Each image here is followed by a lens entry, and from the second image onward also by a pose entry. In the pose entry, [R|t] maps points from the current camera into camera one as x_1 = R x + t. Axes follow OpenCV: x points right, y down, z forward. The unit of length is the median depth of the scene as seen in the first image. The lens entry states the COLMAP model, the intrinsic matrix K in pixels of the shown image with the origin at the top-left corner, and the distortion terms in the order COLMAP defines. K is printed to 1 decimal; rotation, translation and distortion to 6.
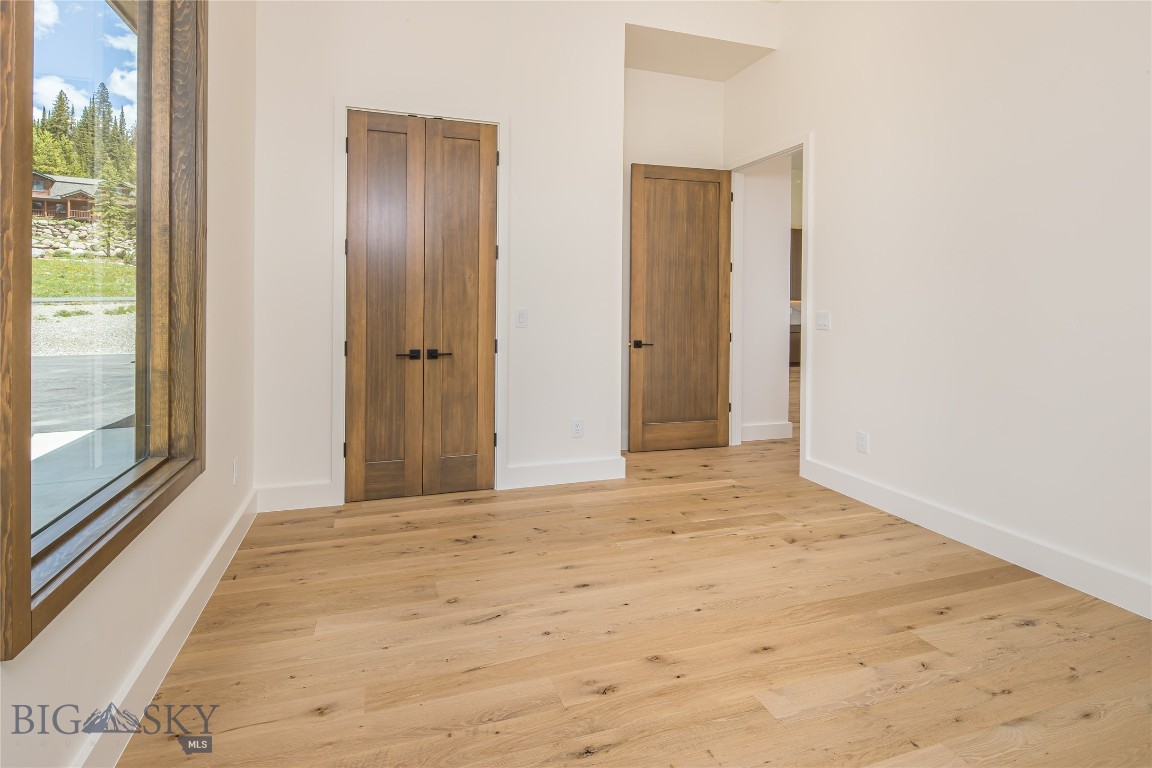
lens RADIAL K [[575.1, 0, 573.3], [0, 575.1, 368.0], [0, 0, 1]] dist [-0.000294, -0.000231]
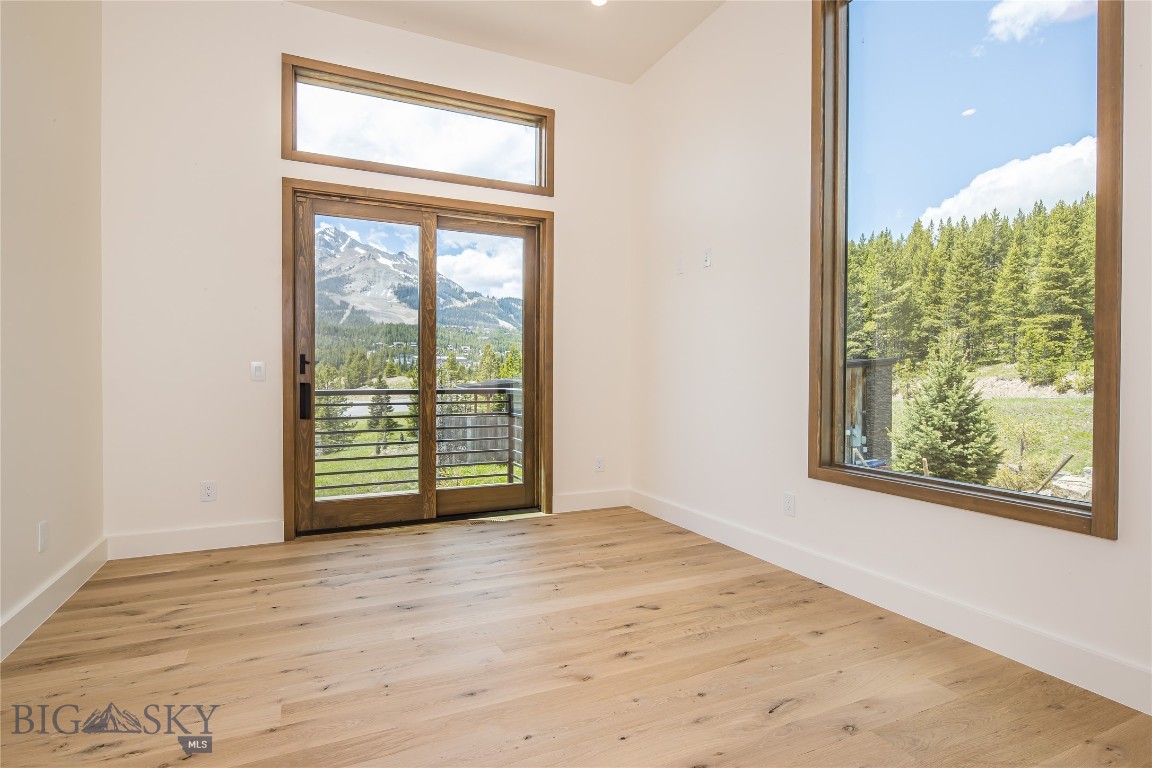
lens RADIAL K [[567.5, 0, 562.1], [0, 567.5, 386.1], [0, 0, 1]] dist [0.000590, -0.000027]
pose [[-0.995833, -0.008578, -0.090789, 0.289707], [-0.020070, 0.991771, 0.126441, -0.157336], [0.088957, 0.127737, -0.987811, 1.997005]]
